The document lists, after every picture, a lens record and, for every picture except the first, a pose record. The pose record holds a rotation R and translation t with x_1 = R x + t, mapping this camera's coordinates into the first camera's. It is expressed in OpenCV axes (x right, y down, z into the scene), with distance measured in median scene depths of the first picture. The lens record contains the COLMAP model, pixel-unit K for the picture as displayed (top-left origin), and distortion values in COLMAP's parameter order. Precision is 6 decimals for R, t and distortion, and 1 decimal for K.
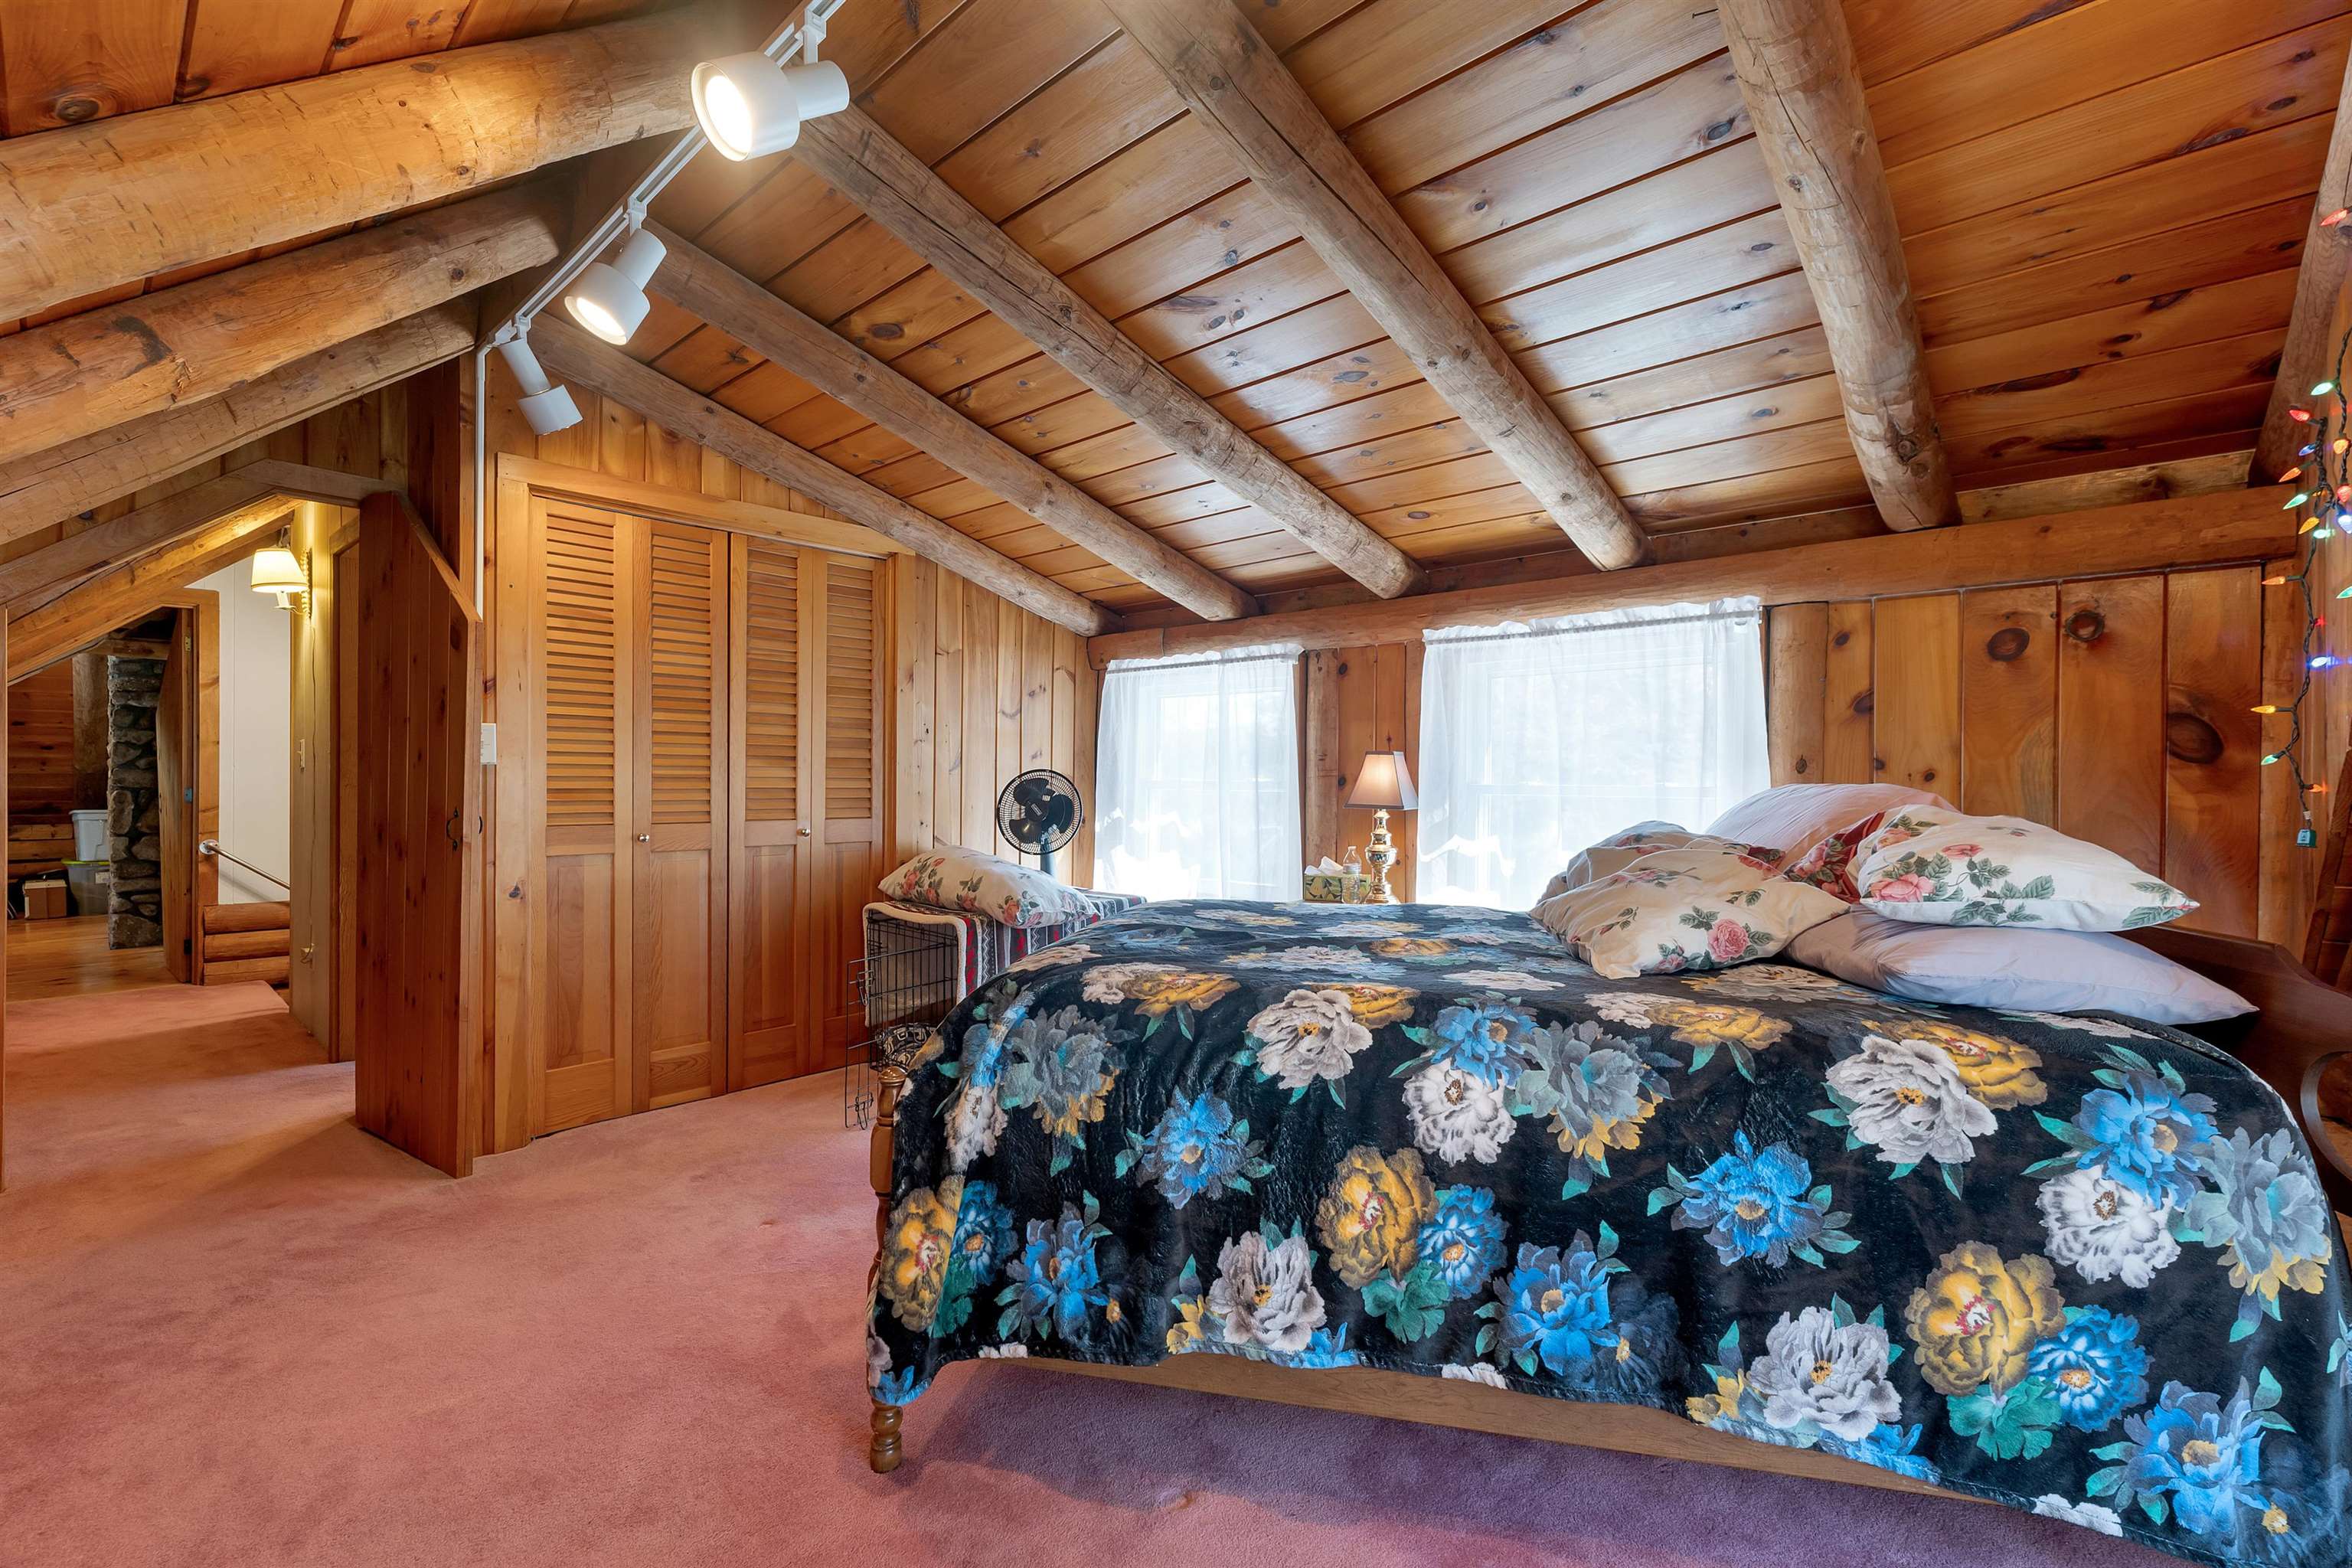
lens RADIAL K [[994.4, 0, 1180.1], [0, 994.4, 784.4], [0, 0, 1]] dist [0.005697, -0.001231]
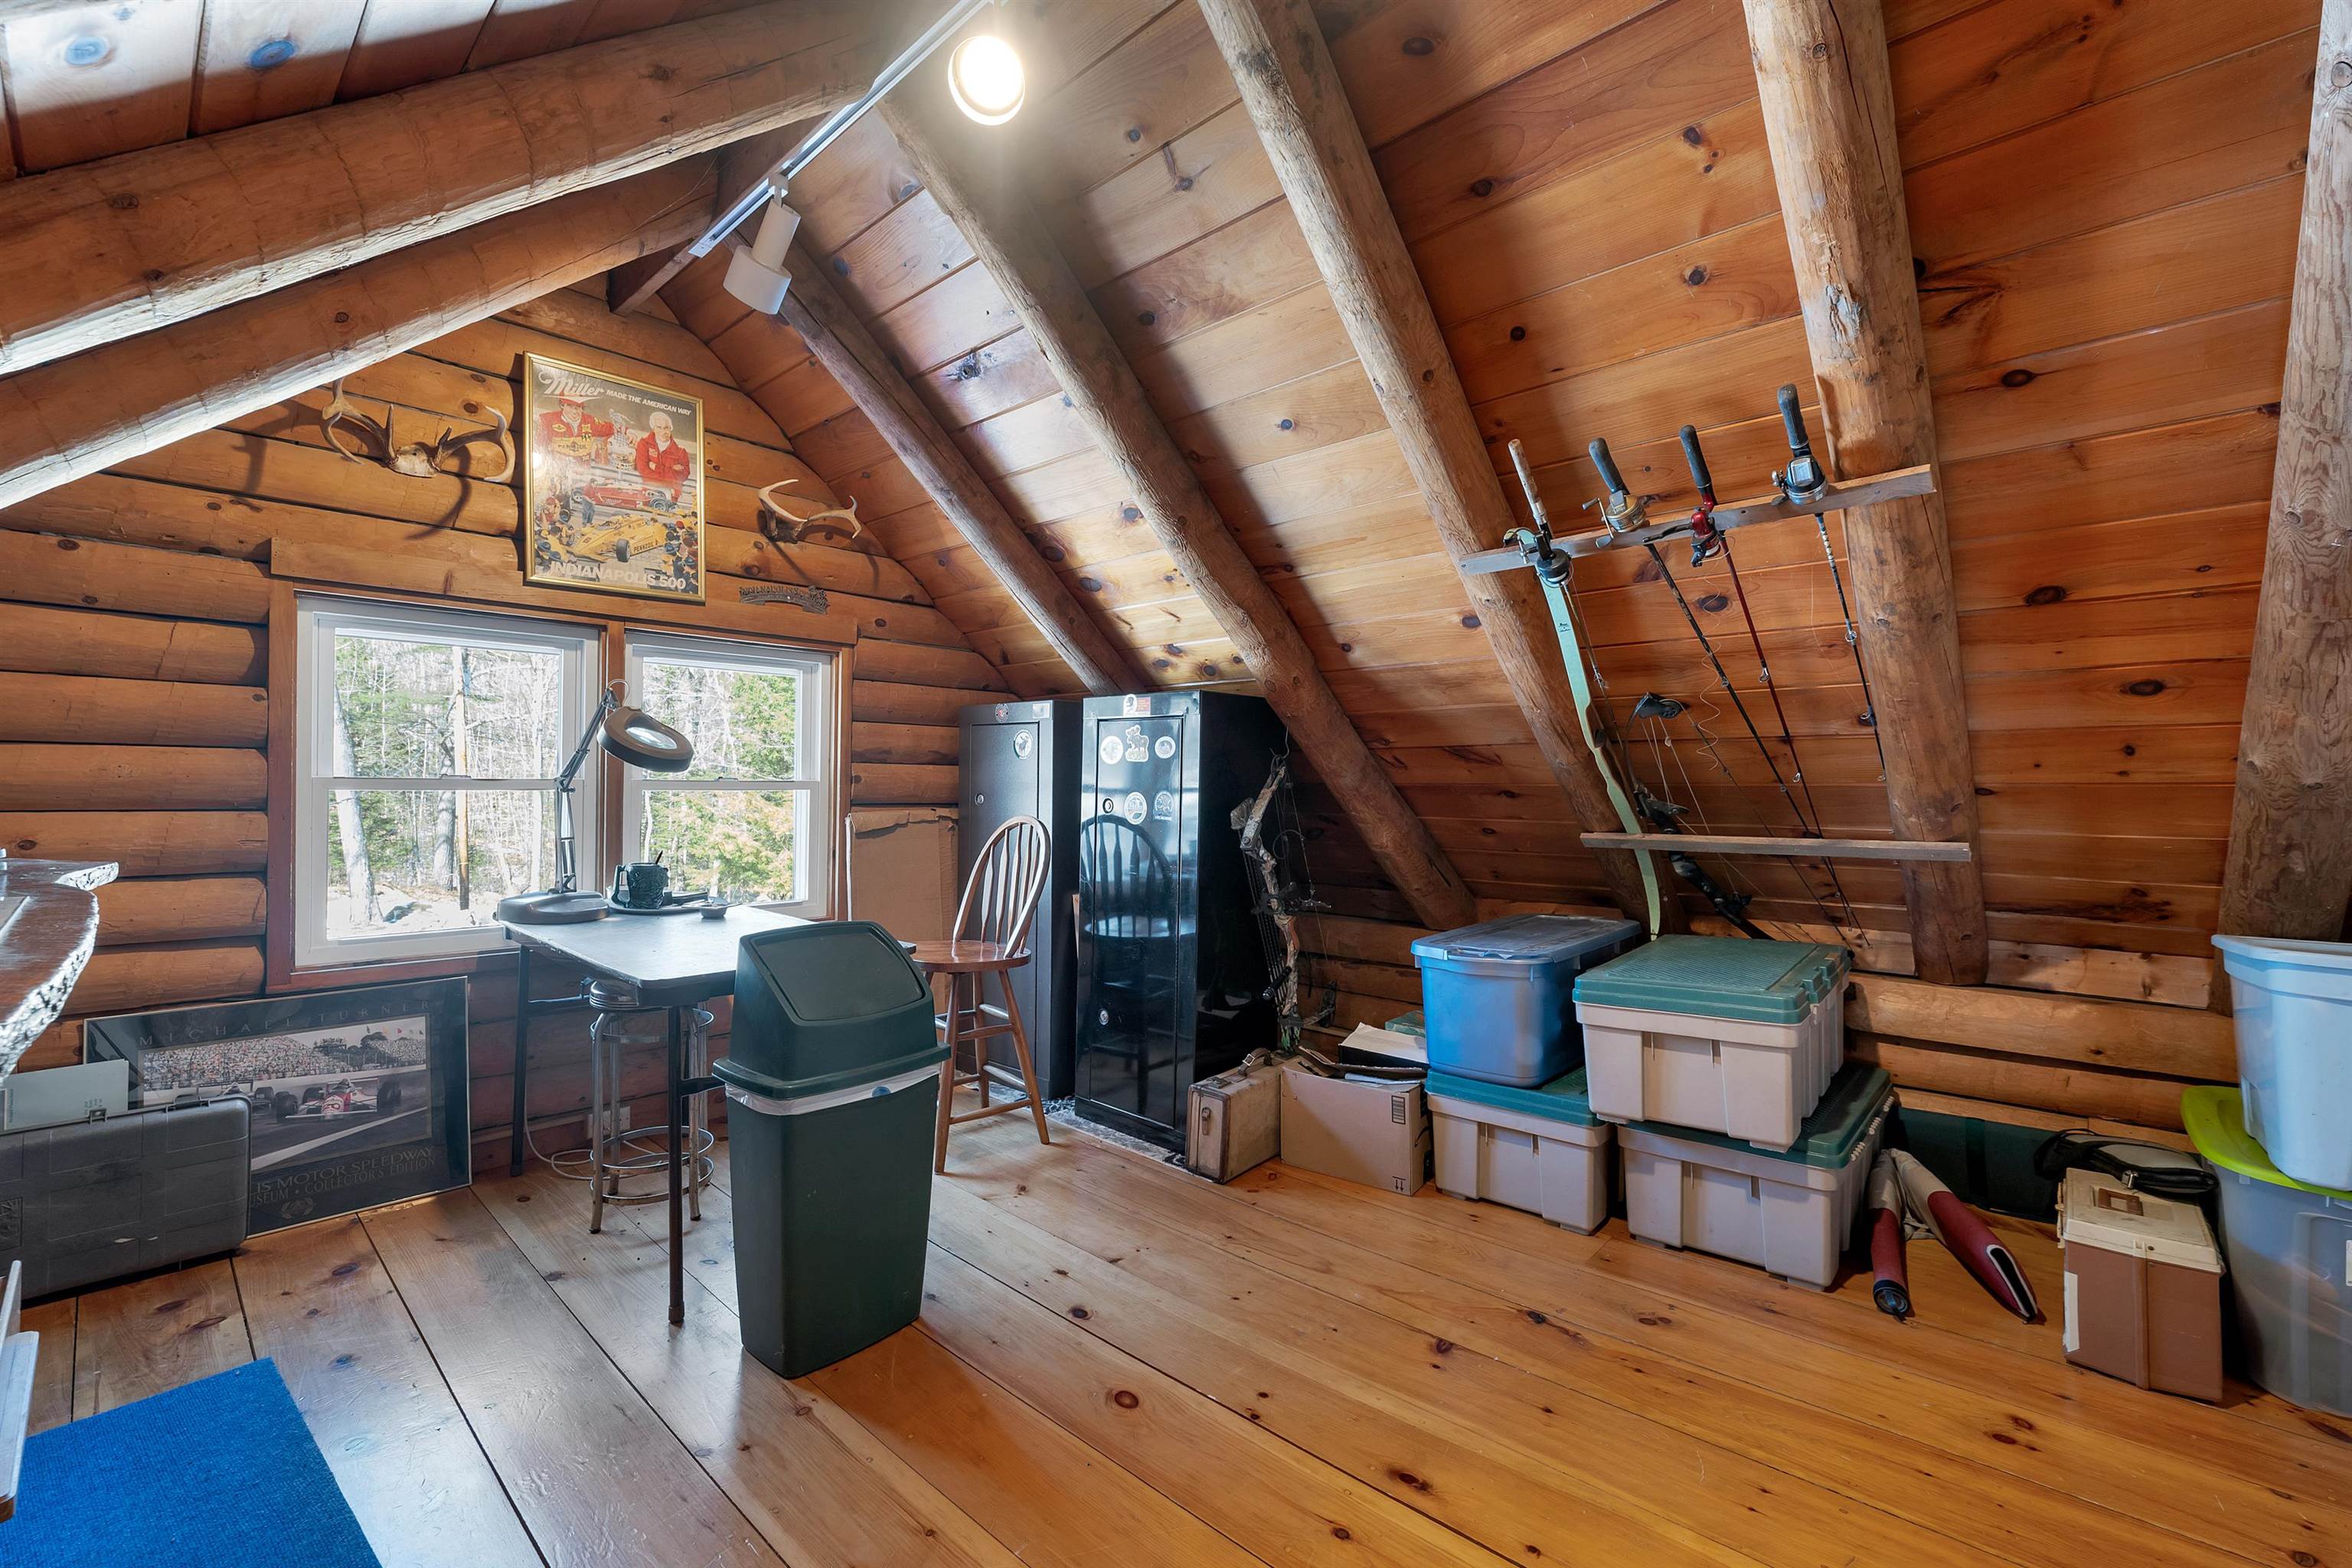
lens RADIAL K [[994.4, 0, 1174.5], [0, 994.4, 786.8], [0, 0, 1]] dist [0.005697, -0.001231]
pose [[-0.017073, -0.004467, -0.999844, -1.065491], [-0.012692, 0.999910, -0.004251, -0.008150], [0.999774, 0.012617, -0.017128, 0.922449]]
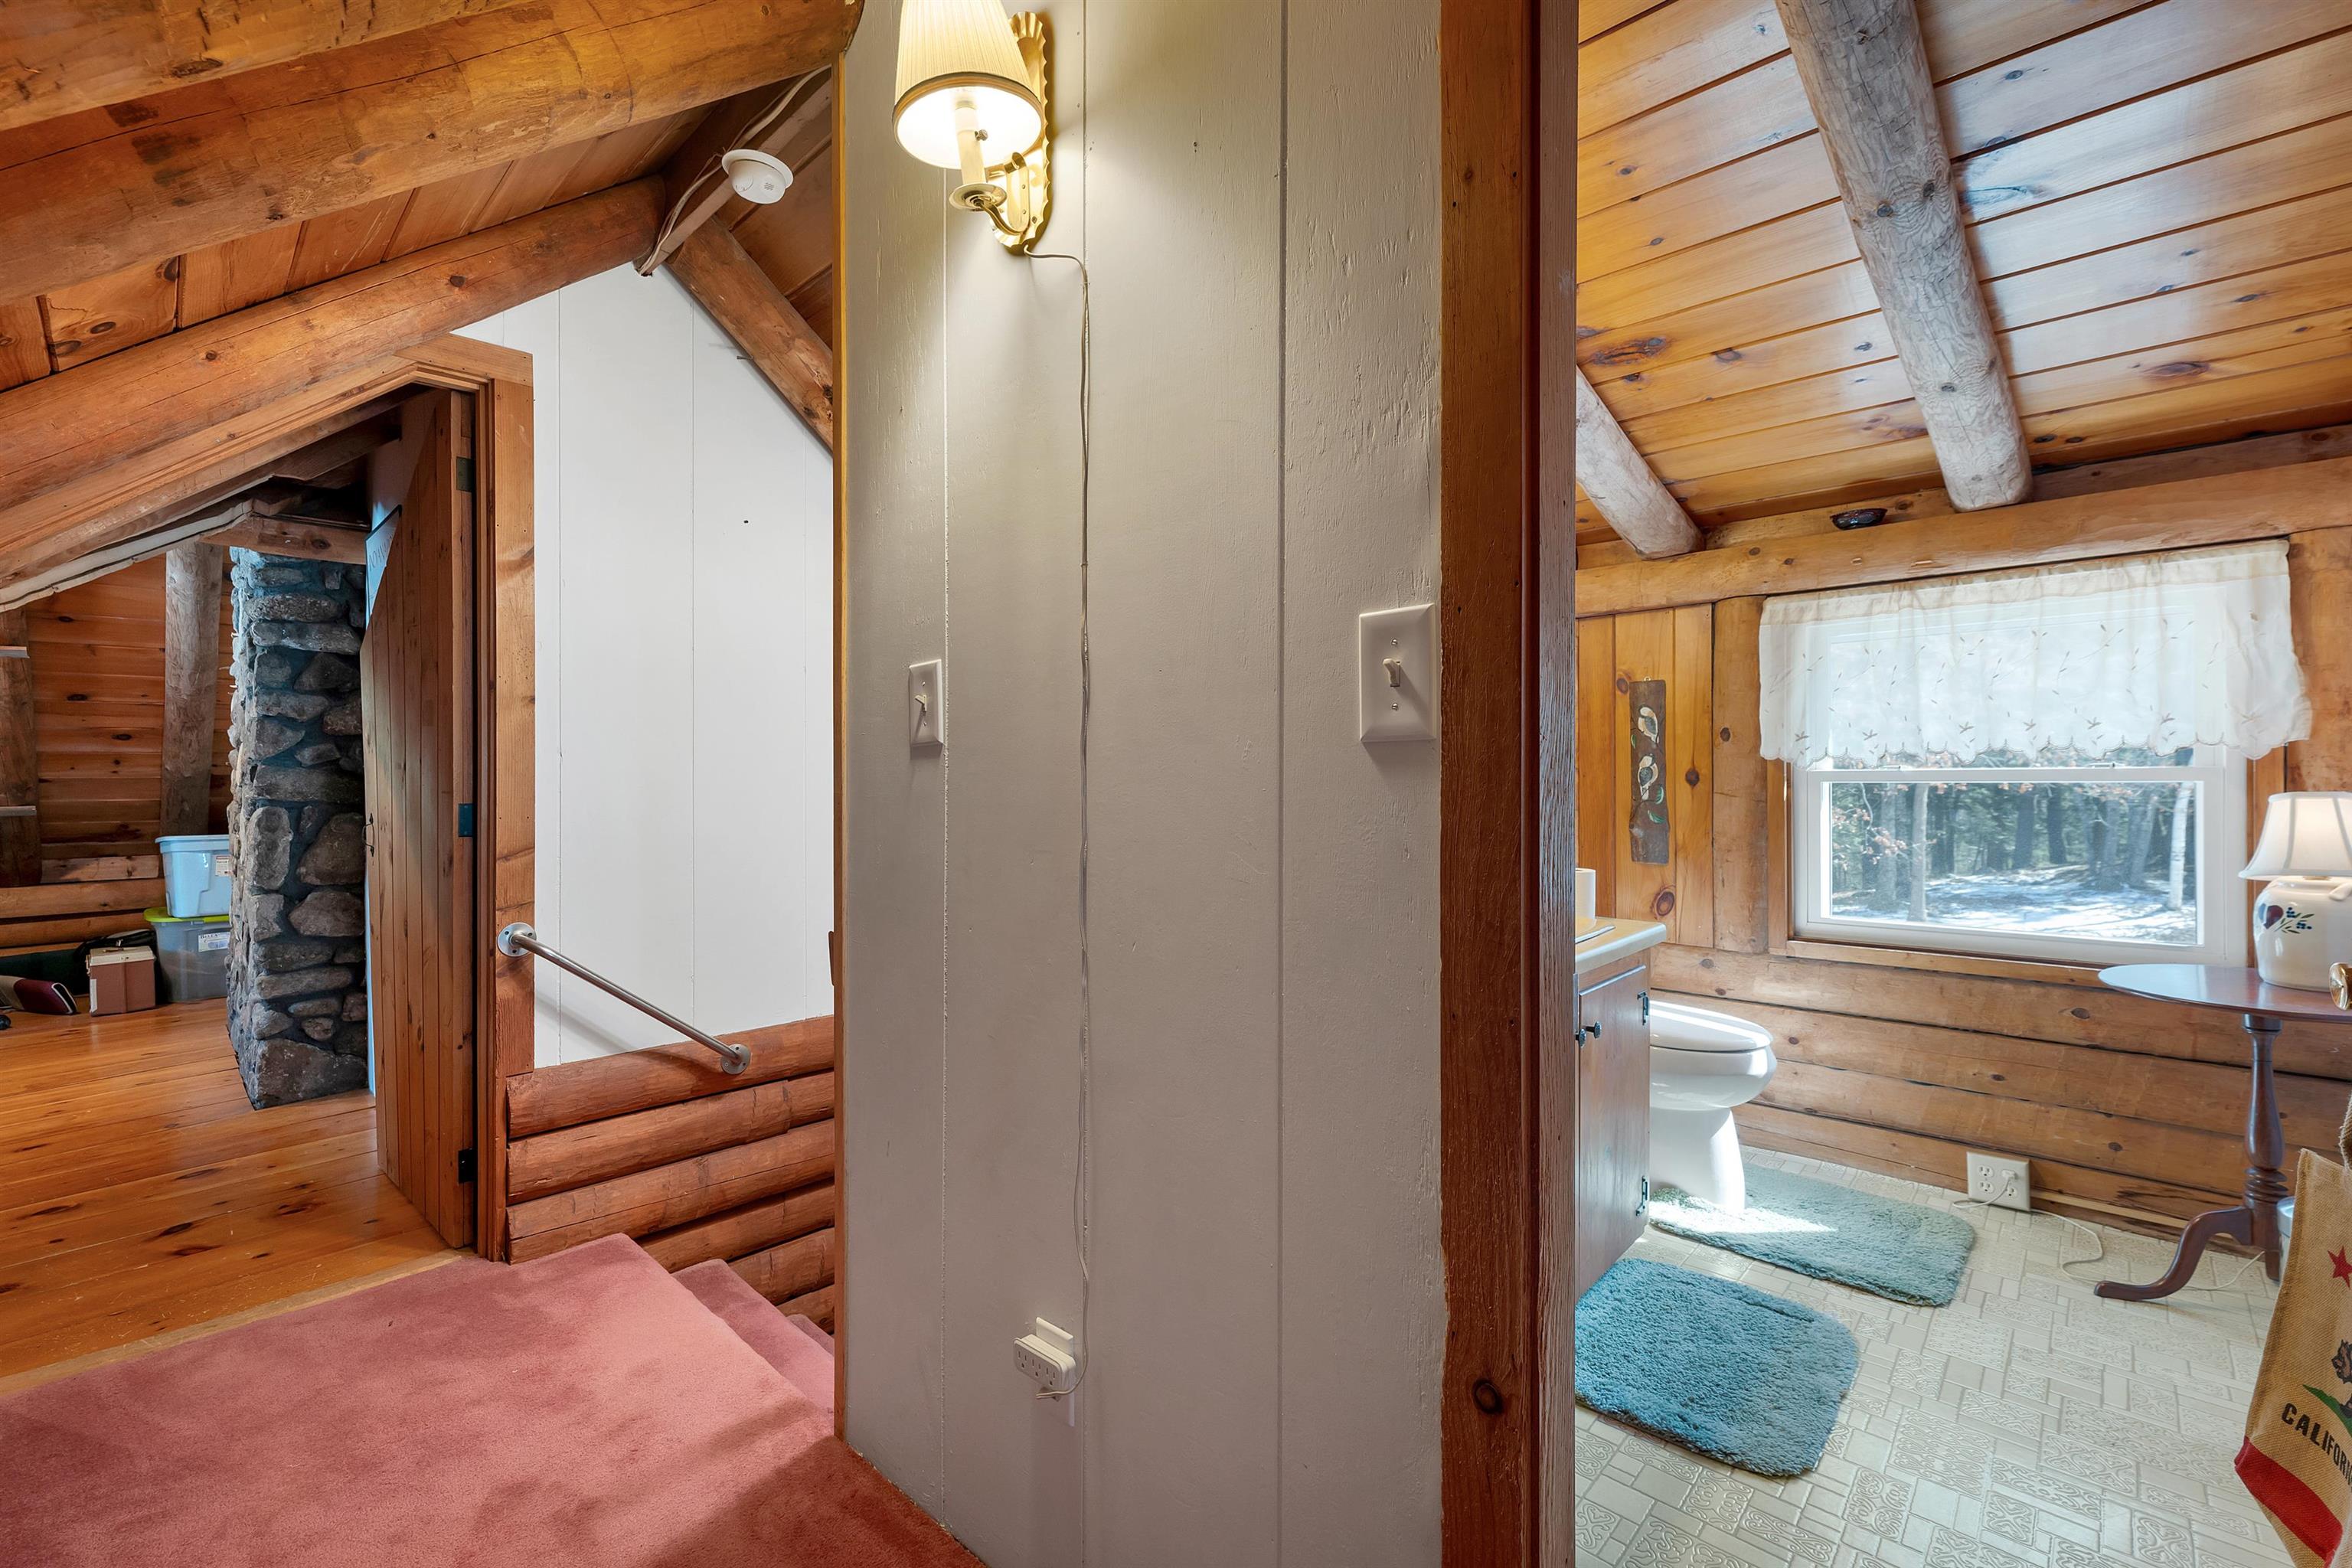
lens RADIAL K [[994.4, 0, 1171.4], [0, 994.4, 779.8], [0, 0, 1]] dist [0.005697, -0.001231]
pose [[0.999638, -0.009172, -0.025309, -0.564075], [0.009108, 0.999955, -0.002641, -0.002669], [0.025332, 0.002409, 0.999676, 0.478378]]
